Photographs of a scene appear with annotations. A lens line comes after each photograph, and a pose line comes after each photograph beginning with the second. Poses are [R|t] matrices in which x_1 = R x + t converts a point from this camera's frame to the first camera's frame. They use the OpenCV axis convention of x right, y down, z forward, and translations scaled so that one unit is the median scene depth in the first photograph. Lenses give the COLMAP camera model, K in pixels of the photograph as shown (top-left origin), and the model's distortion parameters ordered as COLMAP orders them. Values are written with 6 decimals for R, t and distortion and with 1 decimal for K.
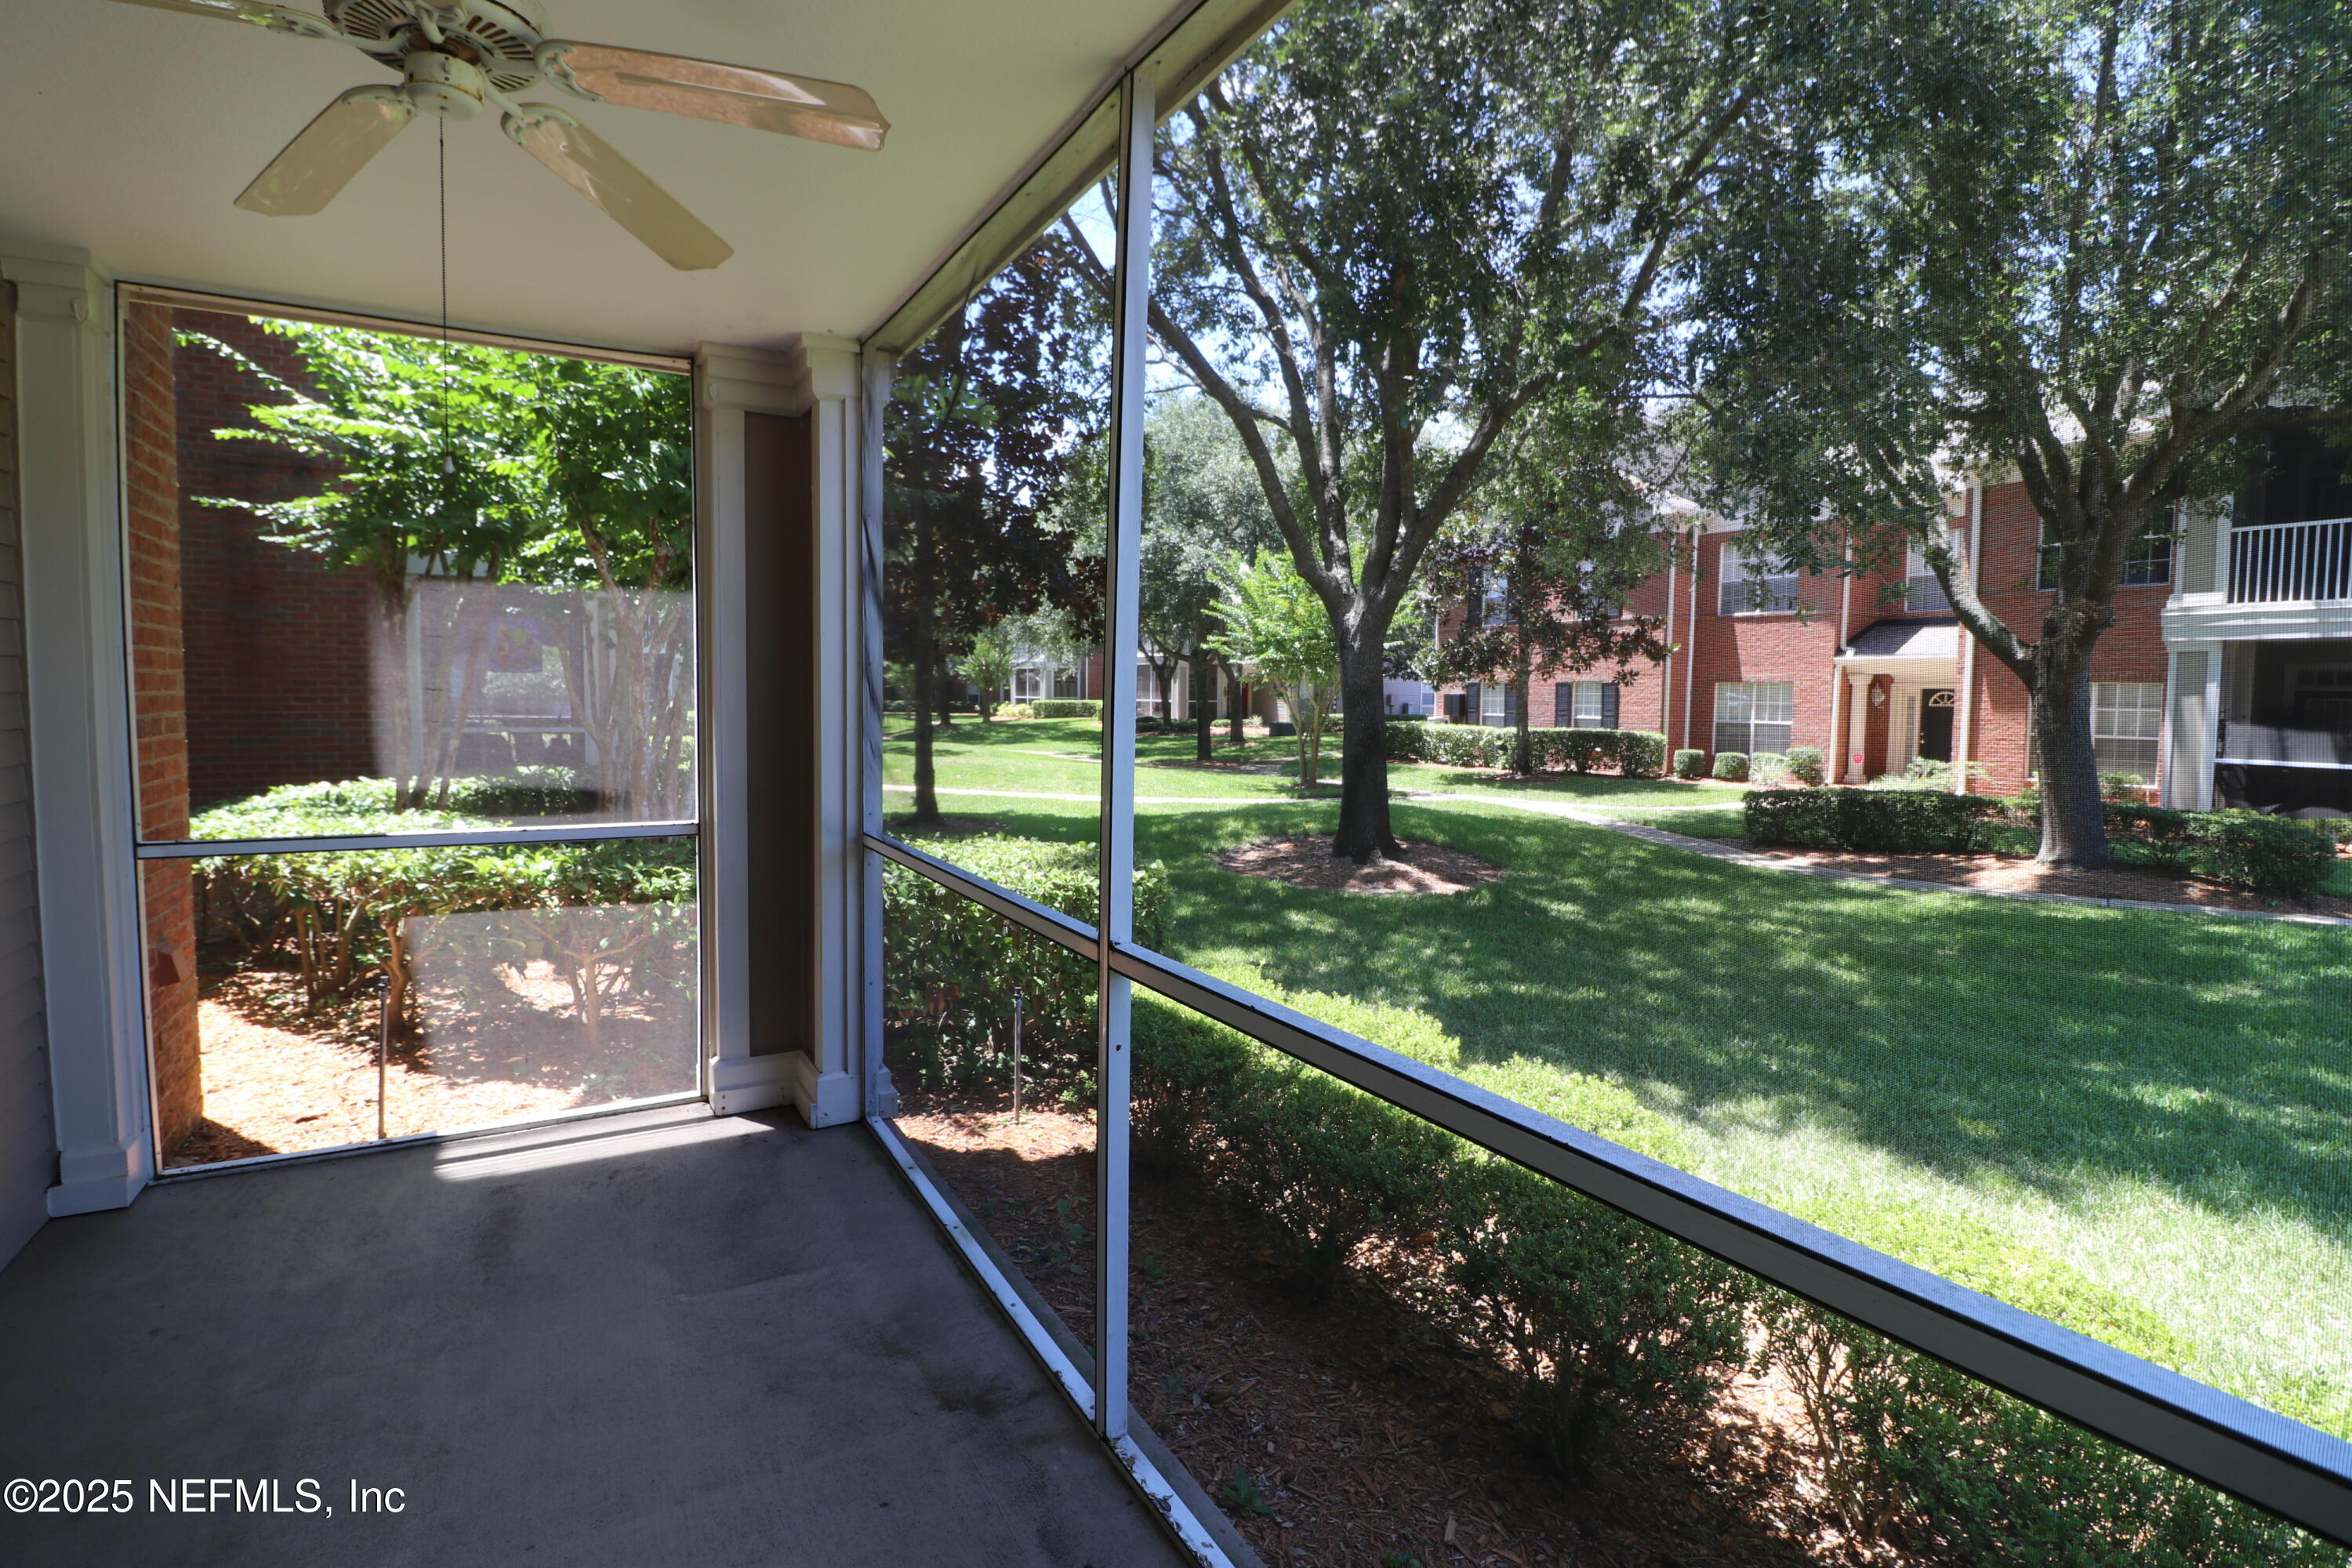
lens RADIAL K [[1086.7, 0, 1142.1], [0, 1086.7, 764.3], [0, 0, 1]] dist [0.000072, -0.014065]
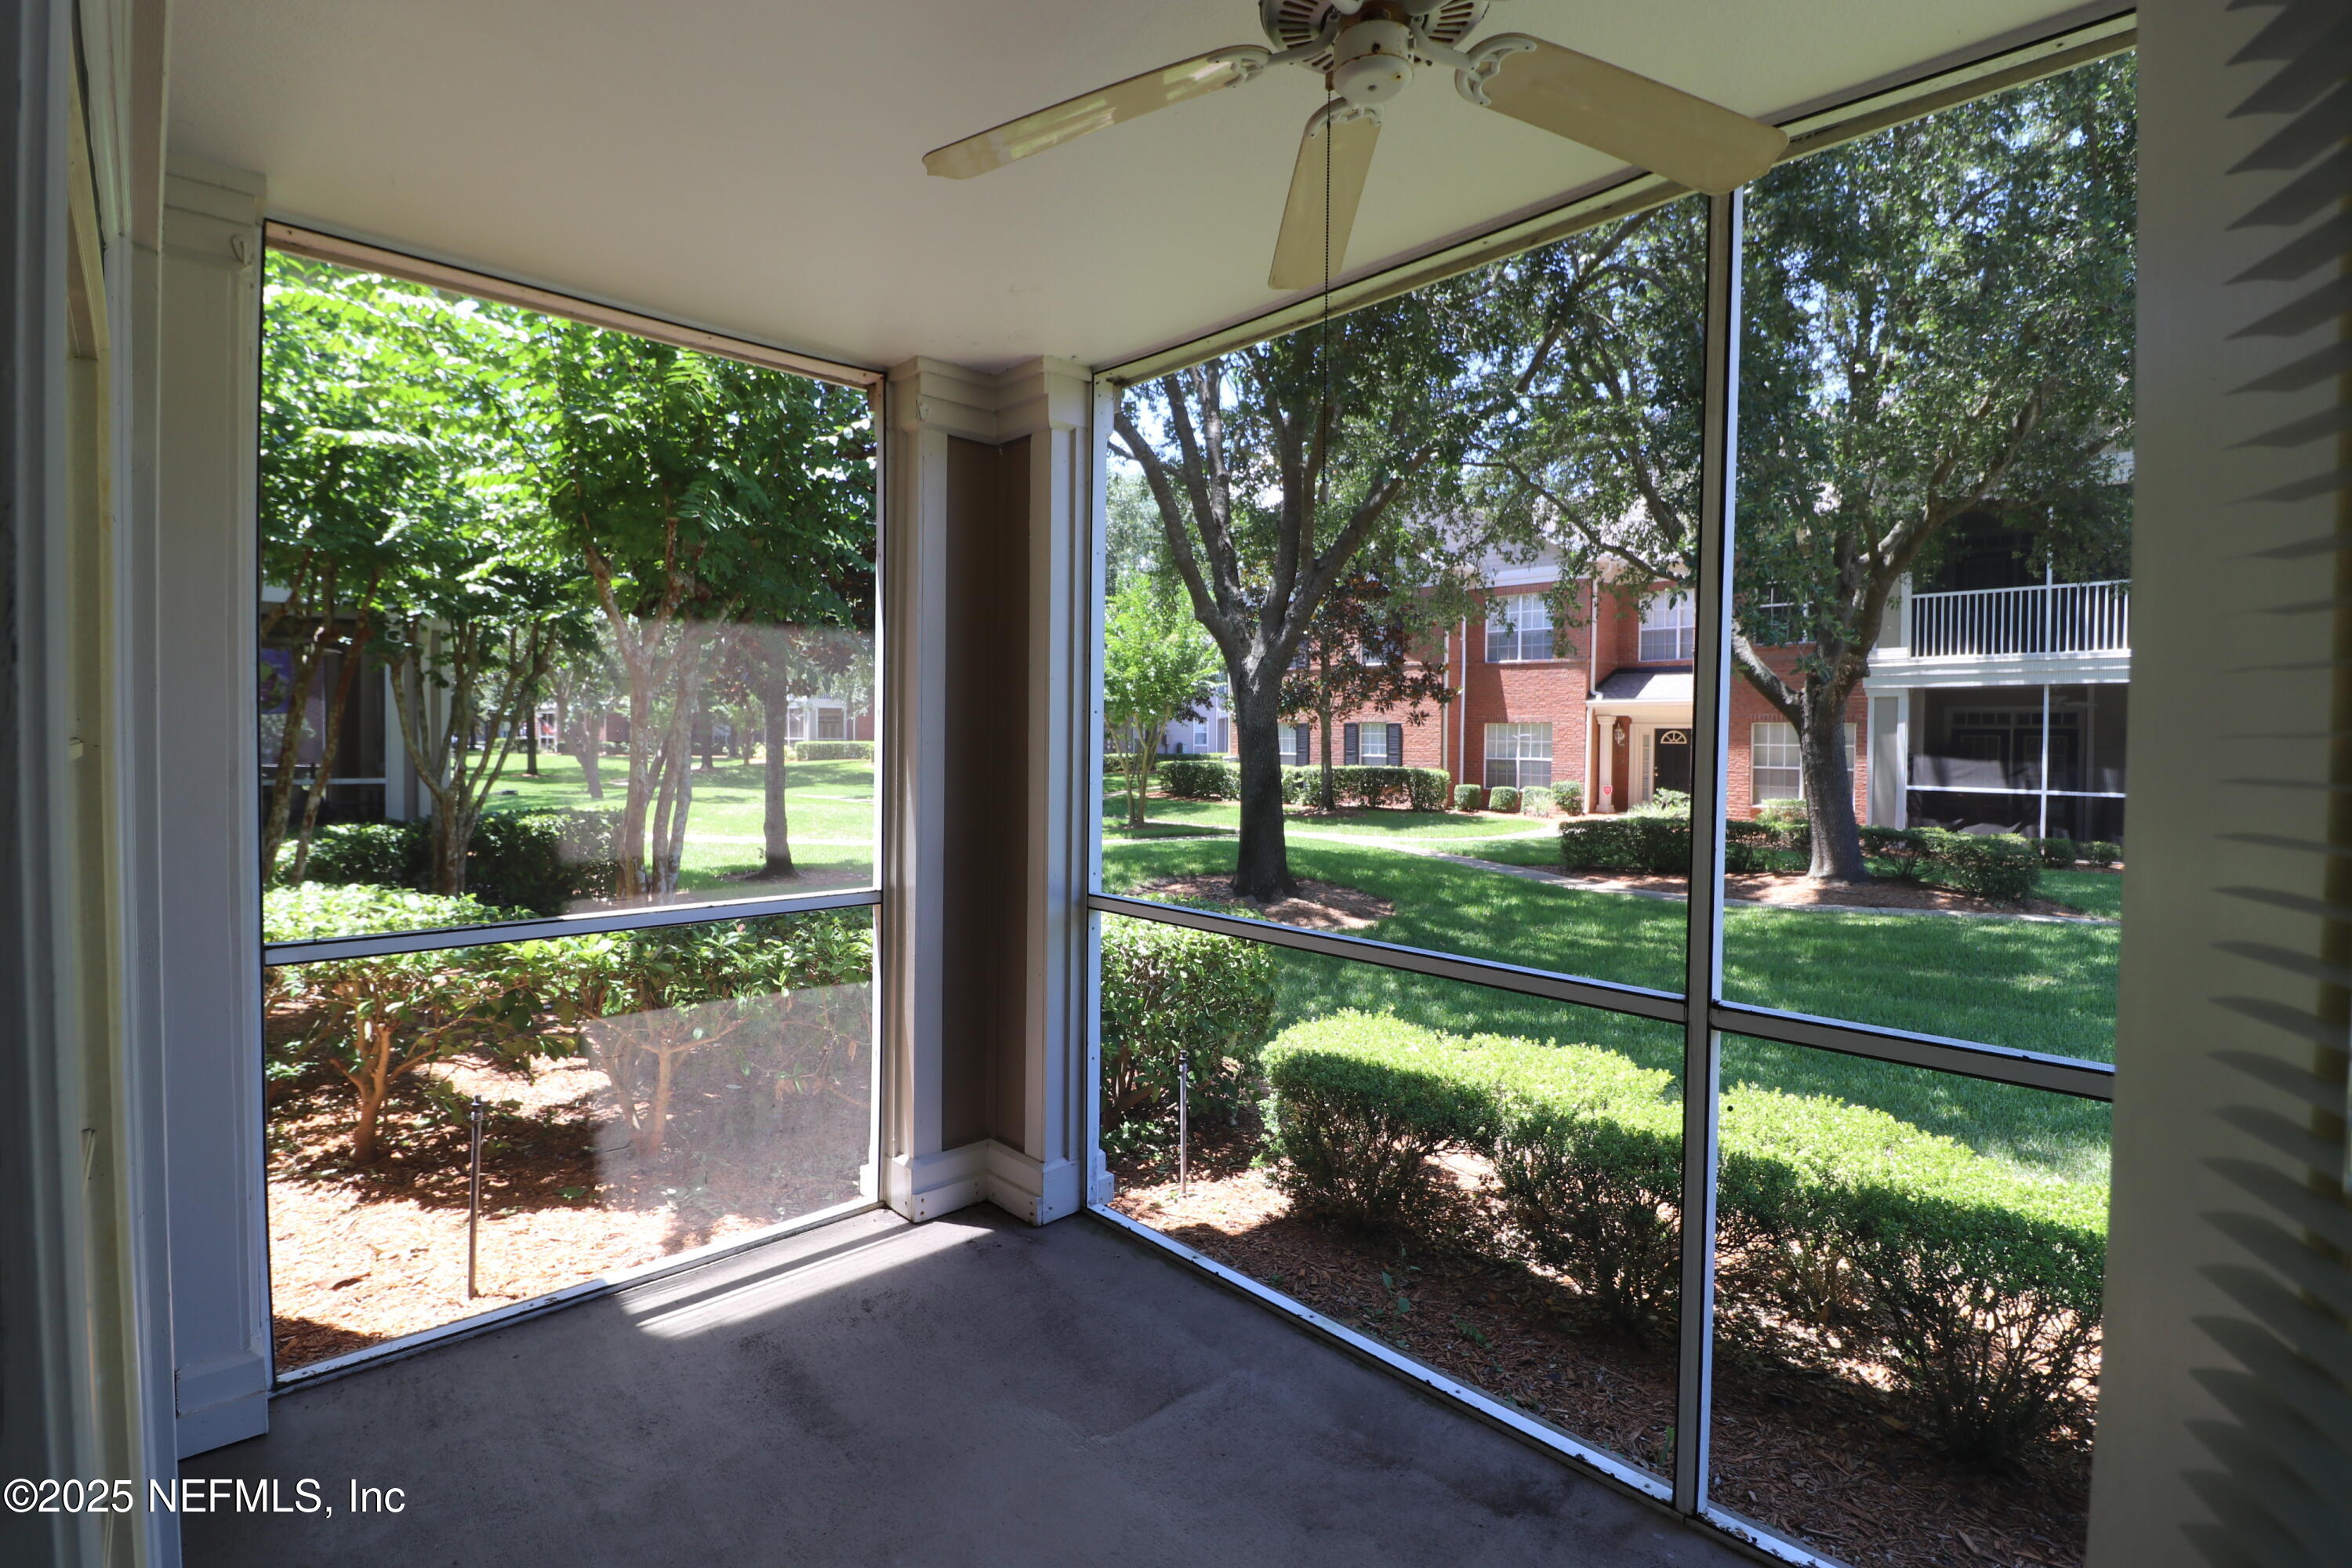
lens RADIAL K [[1086.7, 0, 1142.1], [0, 1086.7, 764.3], [0, 0, 1]] dist [0.000072, -0.014065]
pose [[0.972320, -0.009725, 0.233449, -0.111152], [0.018194, 0.999251, -0.034153, -0.003975], [-0.232942, 0.037455, 0.971769, 0.023159]]
